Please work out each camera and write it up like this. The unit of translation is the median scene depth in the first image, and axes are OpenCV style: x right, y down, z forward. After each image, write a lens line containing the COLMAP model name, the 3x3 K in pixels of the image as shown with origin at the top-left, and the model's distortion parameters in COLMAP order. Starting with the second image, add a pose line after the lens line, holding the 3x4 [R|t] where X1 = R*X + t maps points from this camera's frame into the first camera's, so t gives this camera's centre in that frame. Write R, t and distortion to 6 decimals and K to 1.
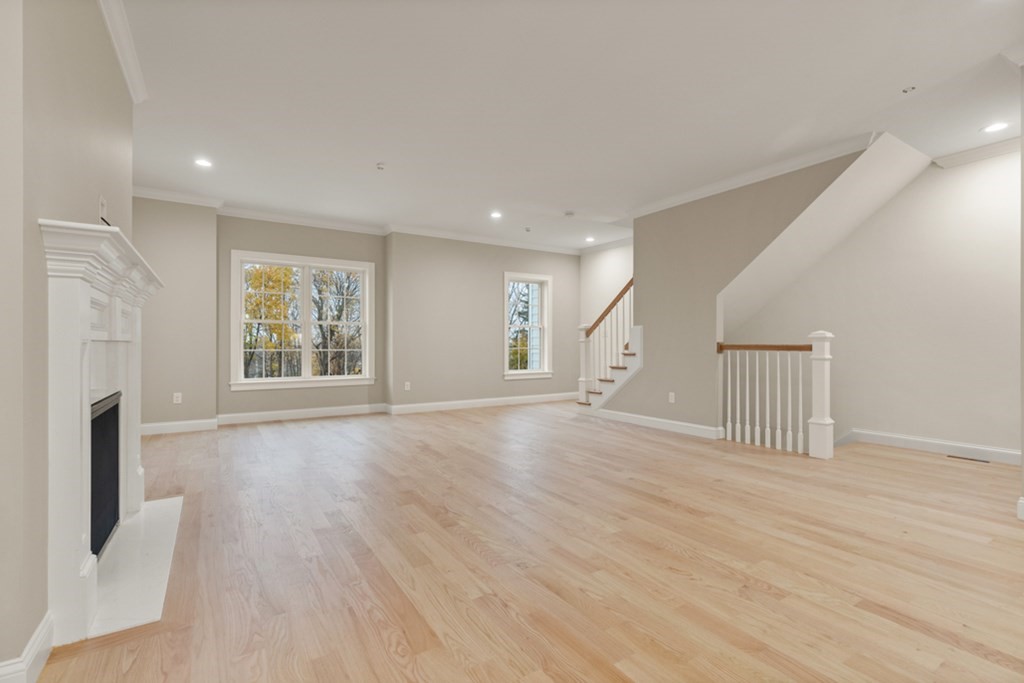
lens RADIAL K [[467.3, 0, 517.5], [0, 467.3, 340.9], [0, 0, 1]] dist [0.000665, -0.000251]
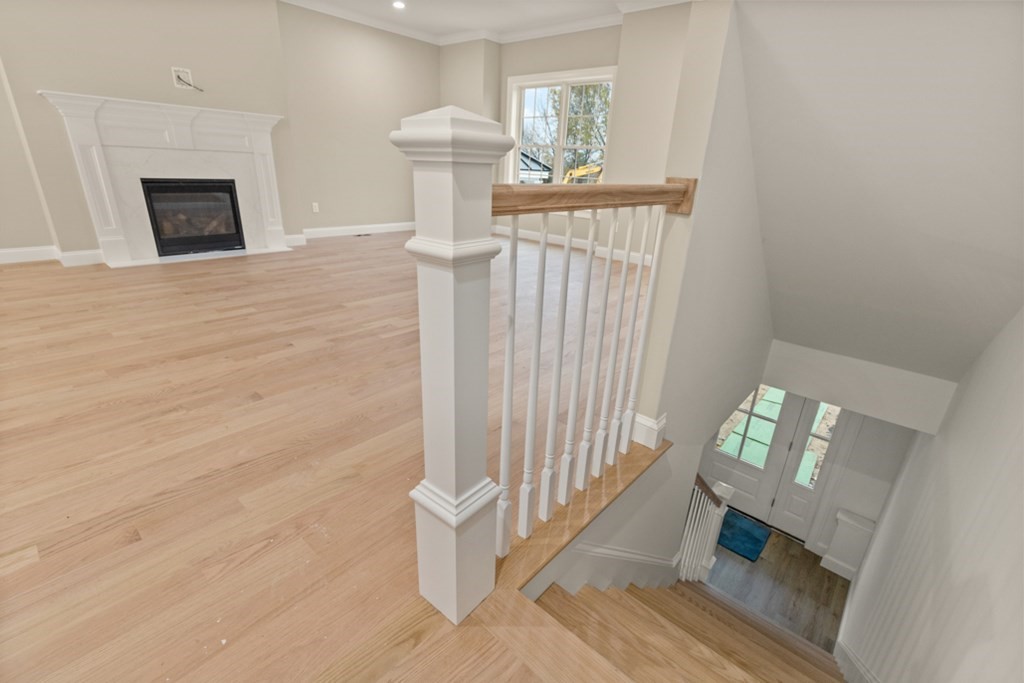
lens RADIAL K [[457.2, 0, 516.8], [0, 457.2, 345.0], [0, 0, 1]] dist [0.003220, -0.000125]
pose [[0.273310, 0.362918, -0.890838, 0.650814], [-0.042426, 0.929745, 0.365752, 0.000449], [0.960990, -0.062169, 0.269506, 0.736419]]
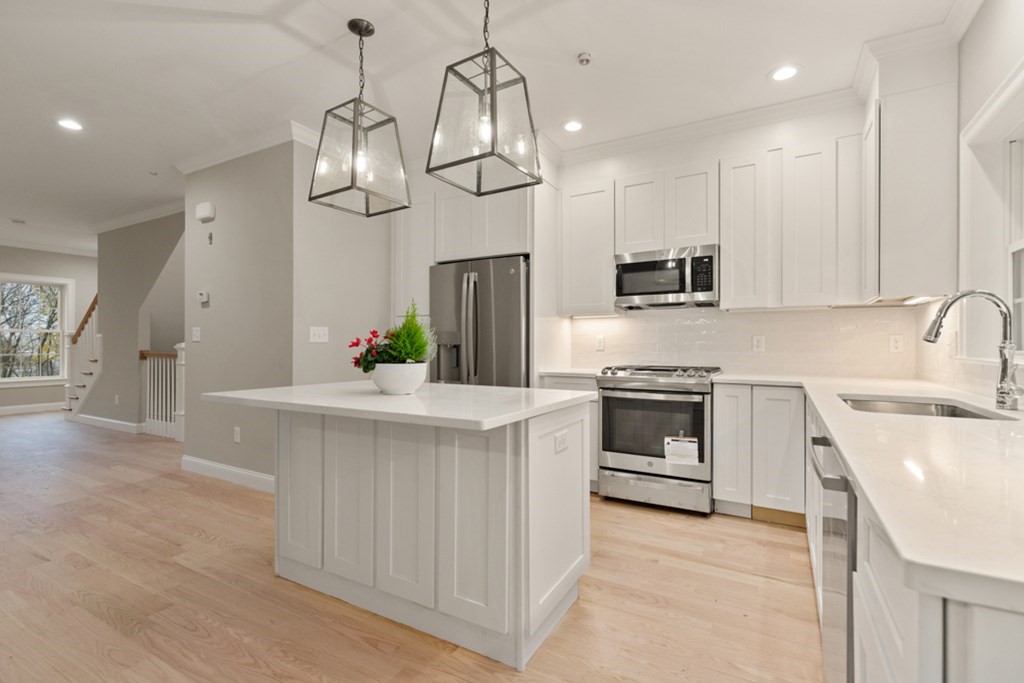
lens RADIAL K [[464.4, 0, 512.8], [0, 464.4, 342.0], [0, 0, 1]] dist [0.006396, -0.000101]
pose [[0.889084, 0.004617, 0.457722, 0.657512], [-0.004830, 0.999988, -0.000706, -0.019964], [-0.457719, -0.001583, 0.889095, -0.423376]]
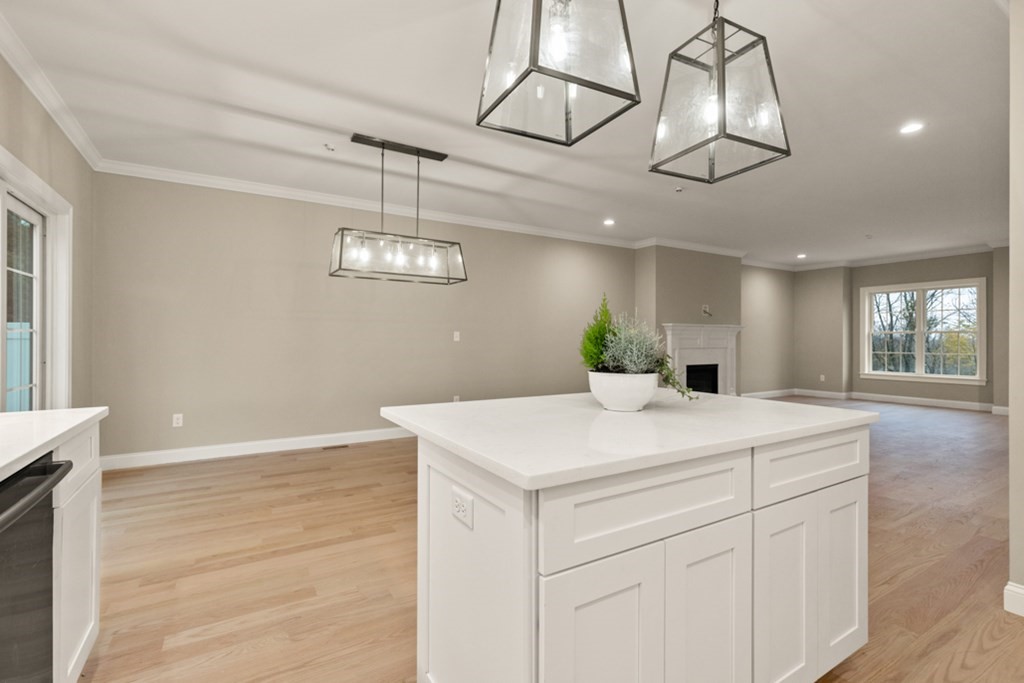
lens RADIAL K [[467.3, 0, 517.5], [0, 467.3, 340.9], [0, 0, 1]] dist [0.000665, -0.000251]
pose [[-0.028946, -0.000240, -0.999581, 1.052224], [0.003970, 0.999992, -0.000355, -0.022563], [0.999573, -0.003979, -0.028945, -0.105031]]
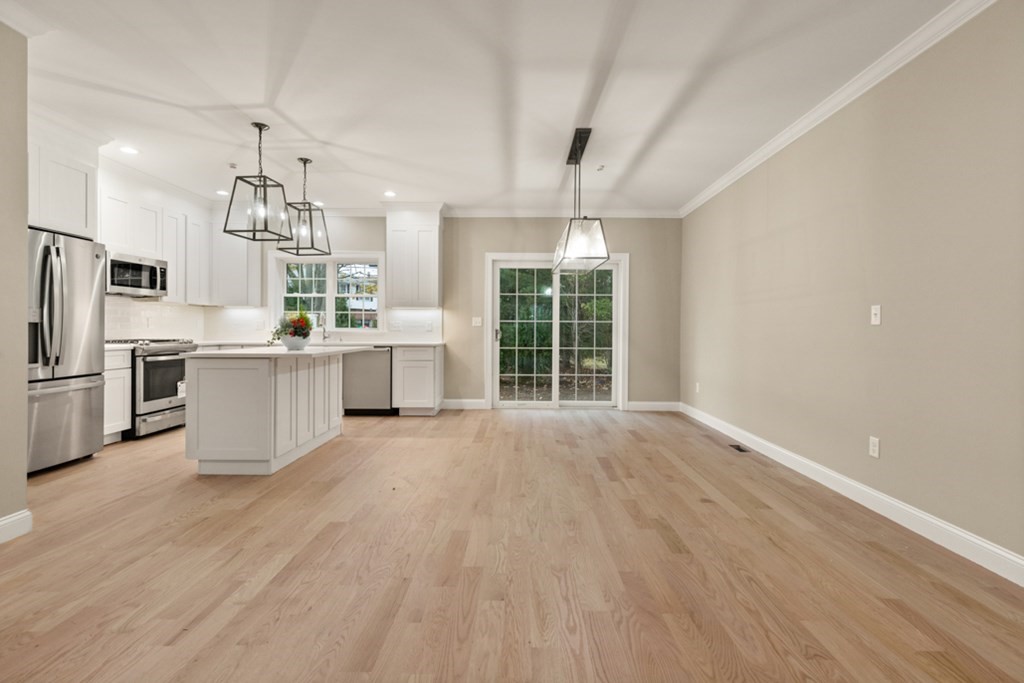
lens RADIAL K [[460.3, 0, 517.7], [0, 460.3, 333.1], [0, 0, 1]] dist [0.002784, 0.000406]
pose [[-0.834531, -0.011434, 0.550843, 0.037835], [-0.010447, 0.999933, 0.004928, -0.012241], [-0.550862, -0.001642, -0.834594, 0.376604]]
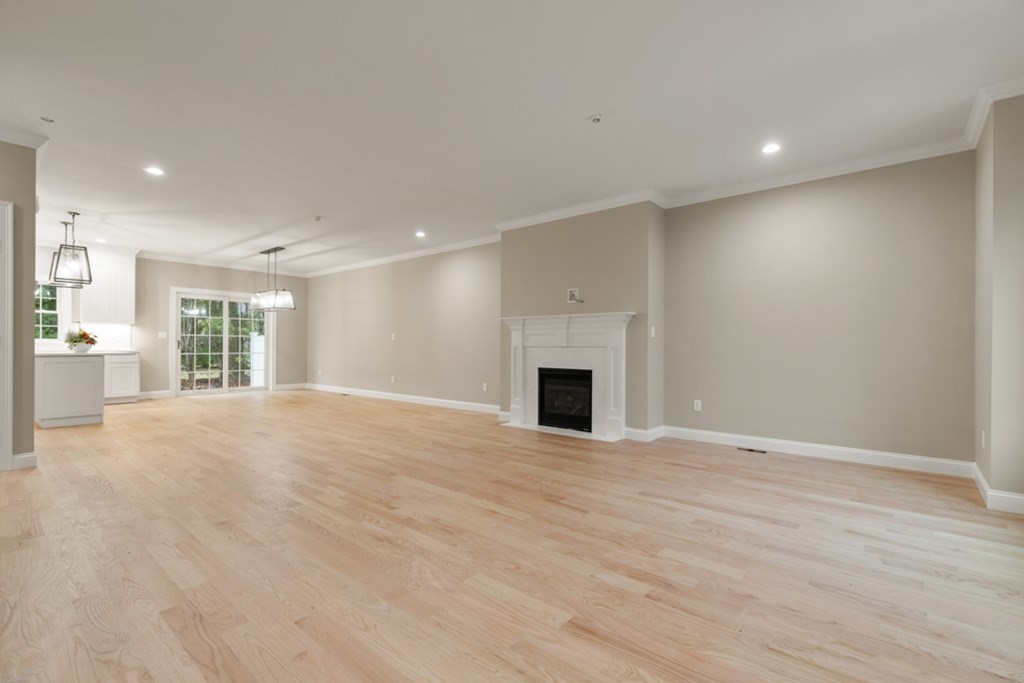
lens RADIAL K [[464.4, 0, 512.8], [0, 464.4, 342.0], [0, 0, 1]] dist [0.006396, -0.000101]
pose [[-0.960146, -0.010133, -0.279317, 0.038386], [-0.006588, 0.999885, -0.013627, 0.004502], [0.279423, -0.011244, -0.960102, 1.370084]]
